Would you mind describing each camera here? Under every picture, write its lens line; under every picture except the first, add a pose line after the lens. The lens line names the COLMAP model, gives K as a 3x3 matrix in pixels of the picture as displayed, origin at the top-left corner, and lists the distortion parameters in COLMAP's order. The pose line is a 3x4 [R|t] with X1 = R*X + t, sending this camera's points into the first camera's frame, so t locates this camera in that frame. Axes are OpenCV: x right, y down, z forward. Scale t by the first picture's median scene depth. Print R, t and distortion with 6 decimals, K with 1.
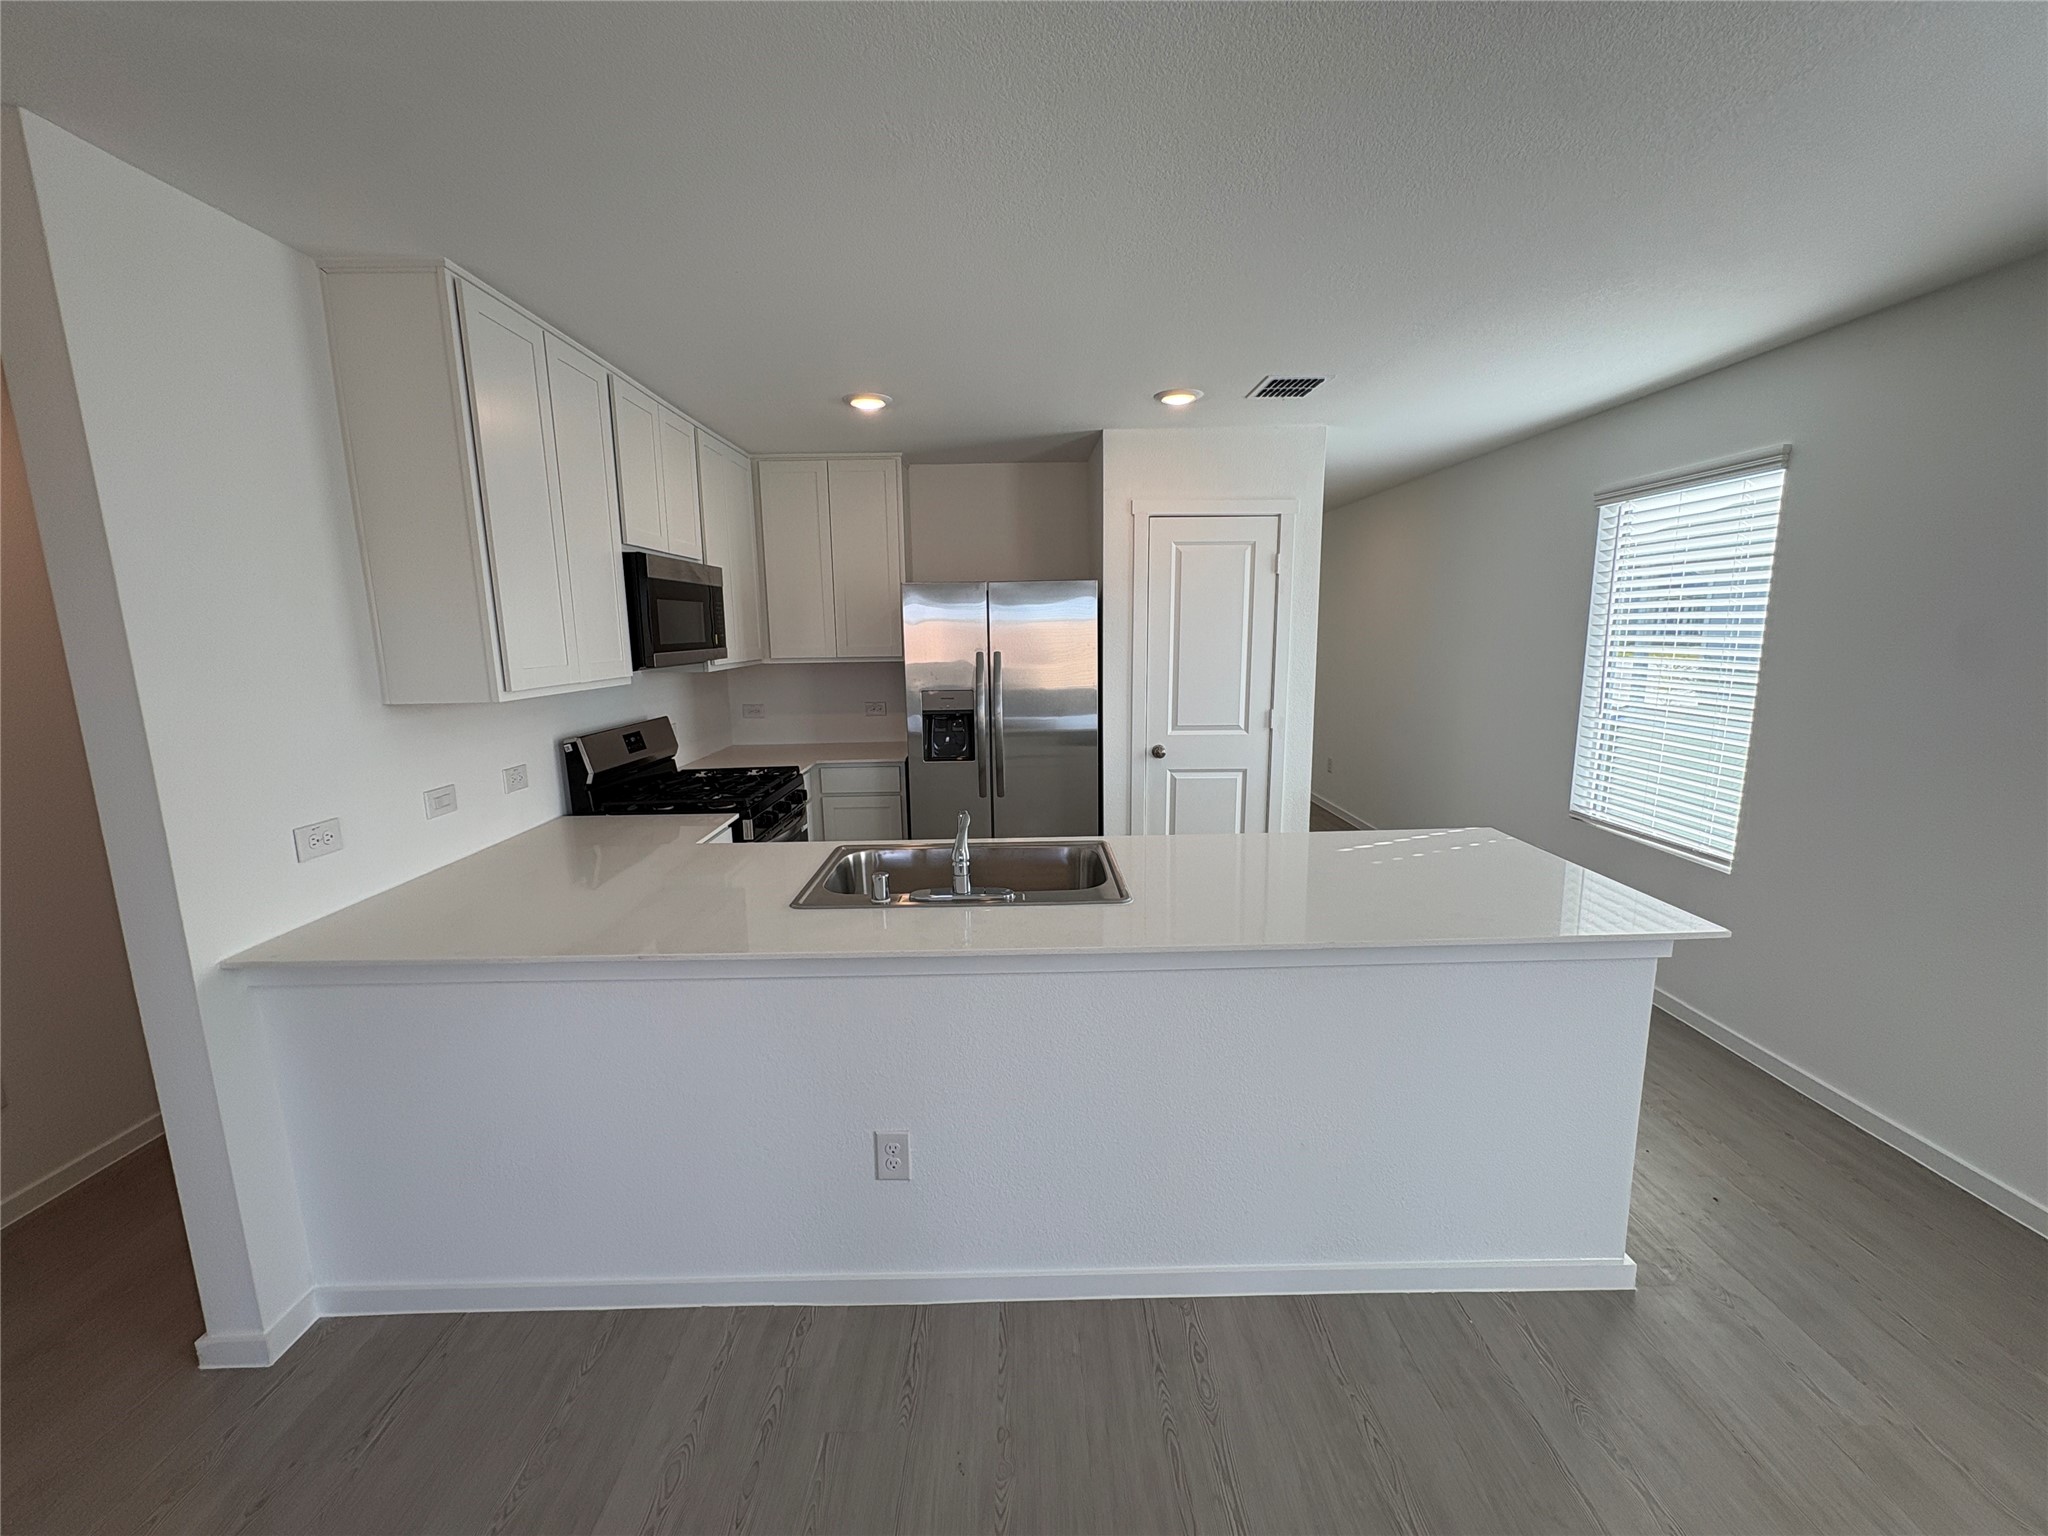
lens RADIAL K [[814.2, 0, 1022.2], [0, 814.2, 766.0], [0, 0, 1]] dist [-0.000702, 0.000166]
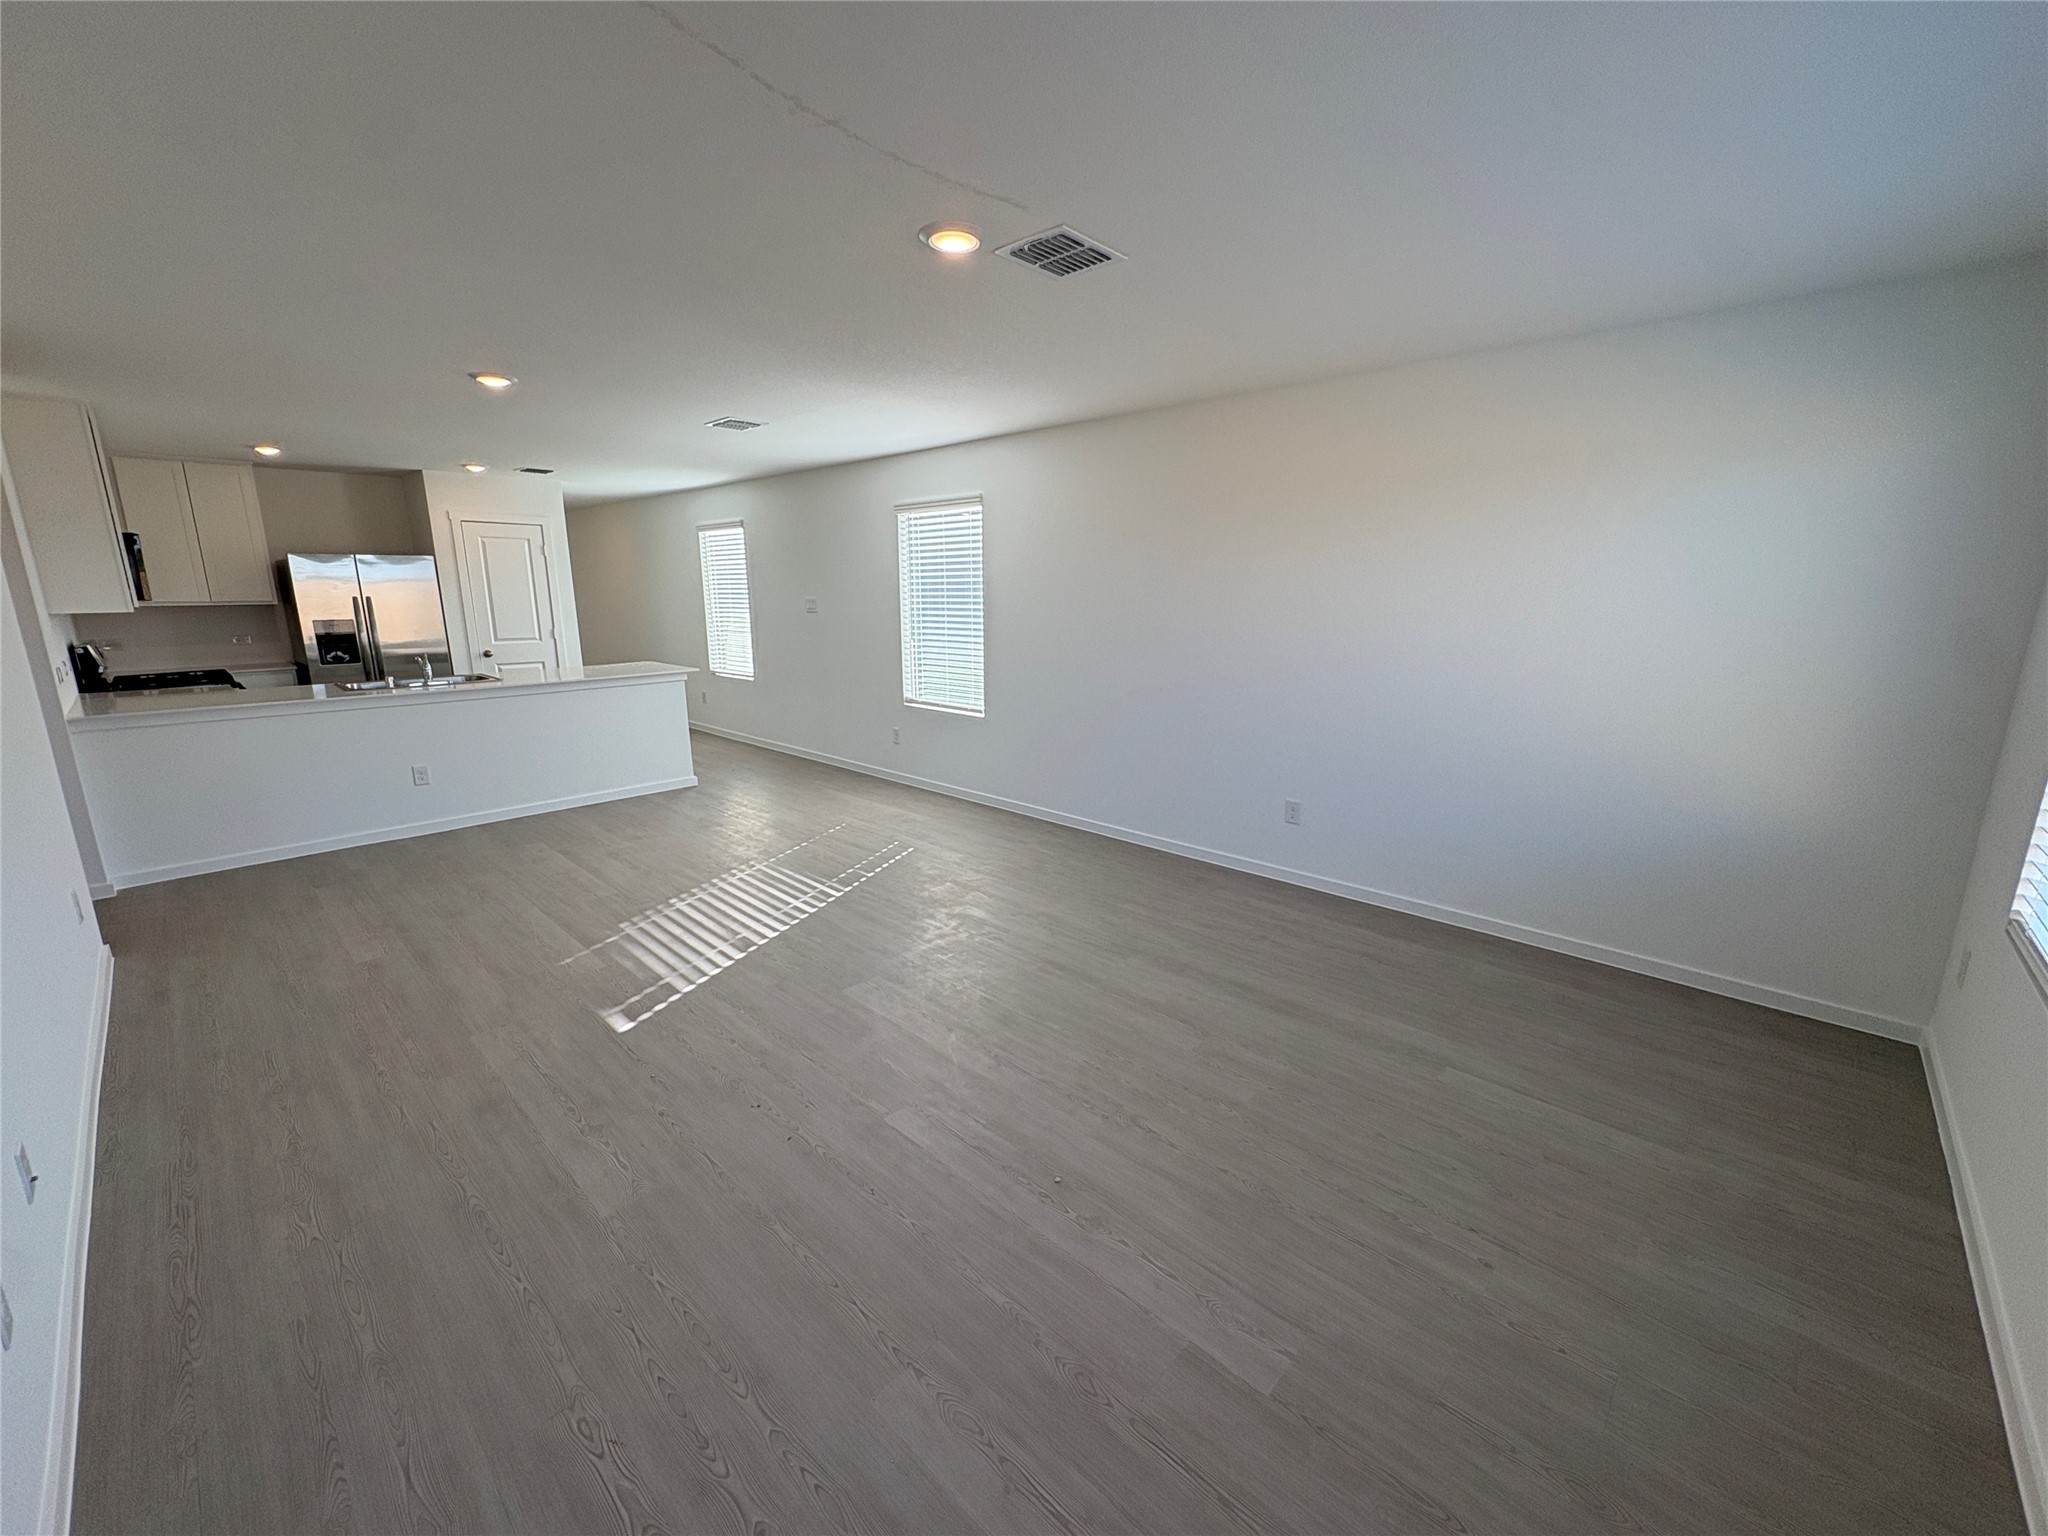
lens RADIAL K [[814.2, 0, 1022.2], [0, 814.2, 766.0], [0, 0, 1]] dist [-0.000702, 0.000166]
pose [[0.693642, -0.141921, 0.706201, -0.333209], [0.113645, 0.989682, 0.087266, 0.214526], [-0.711299, 0.019725, 0.702613, -1.144616]]
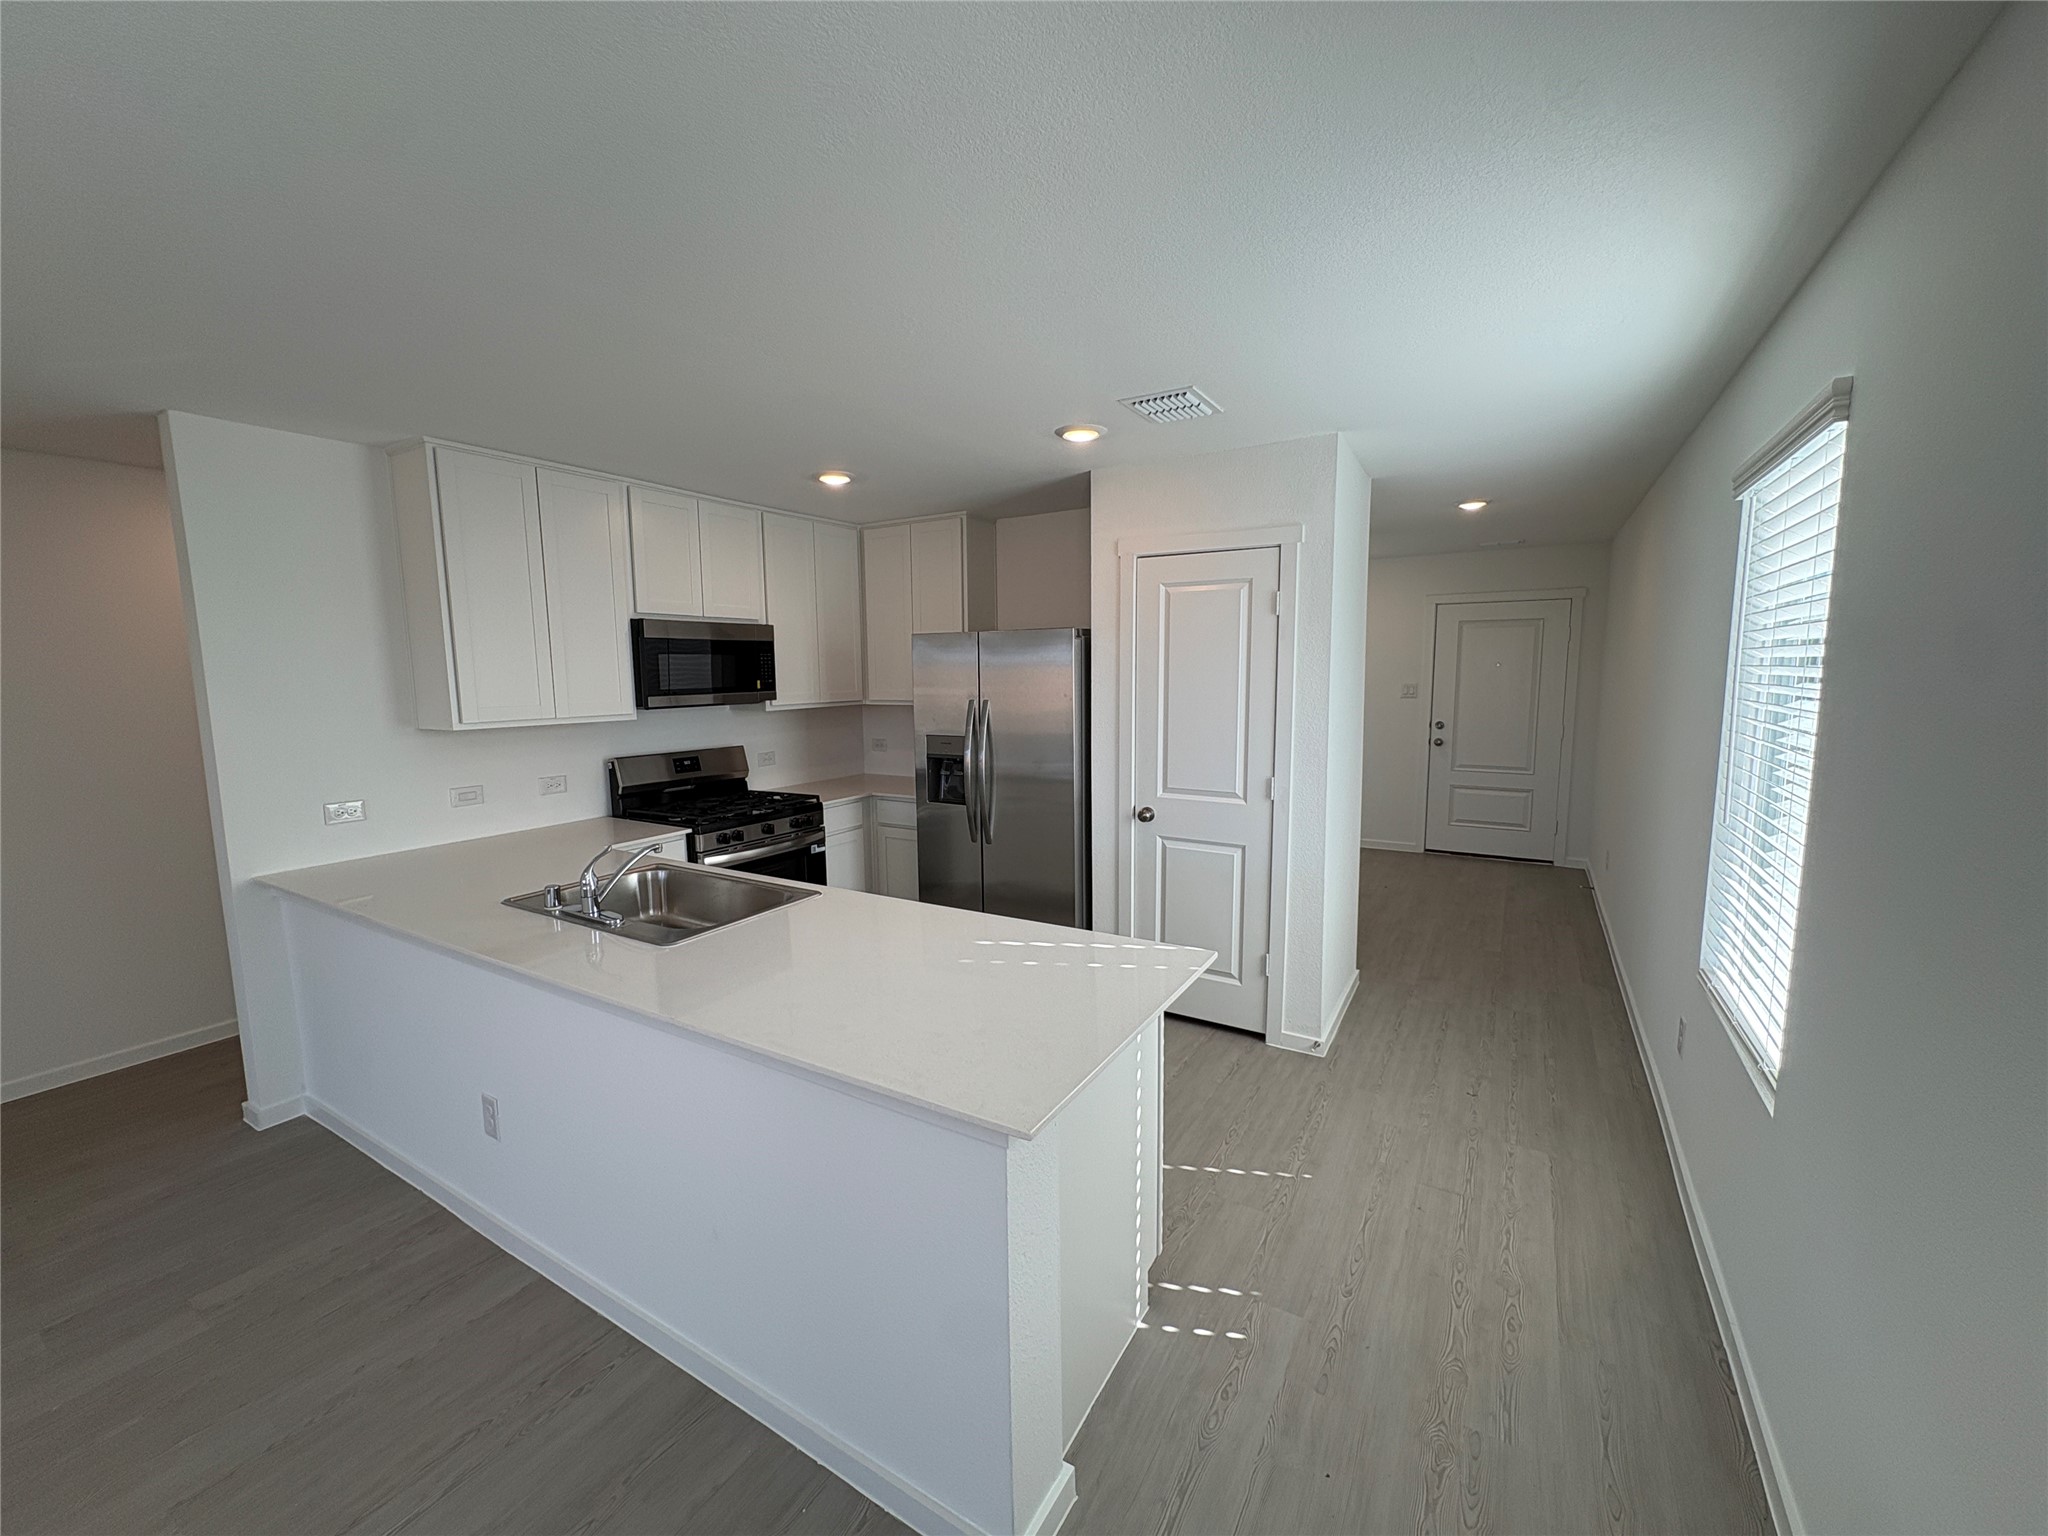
lens RADIAL K [[814.2, 0, 1022.2], [0, 814.2, 766.0], [0, 0, 1]] dist [-0.000702, 0.000166]
pose [[0.848953, 0.067515, -0.524138, 0.544689], [-0.089612, 0.995834, -0.016871, -0.045585], [0.520816, 0.061292, 0.851466, 0.168825]]
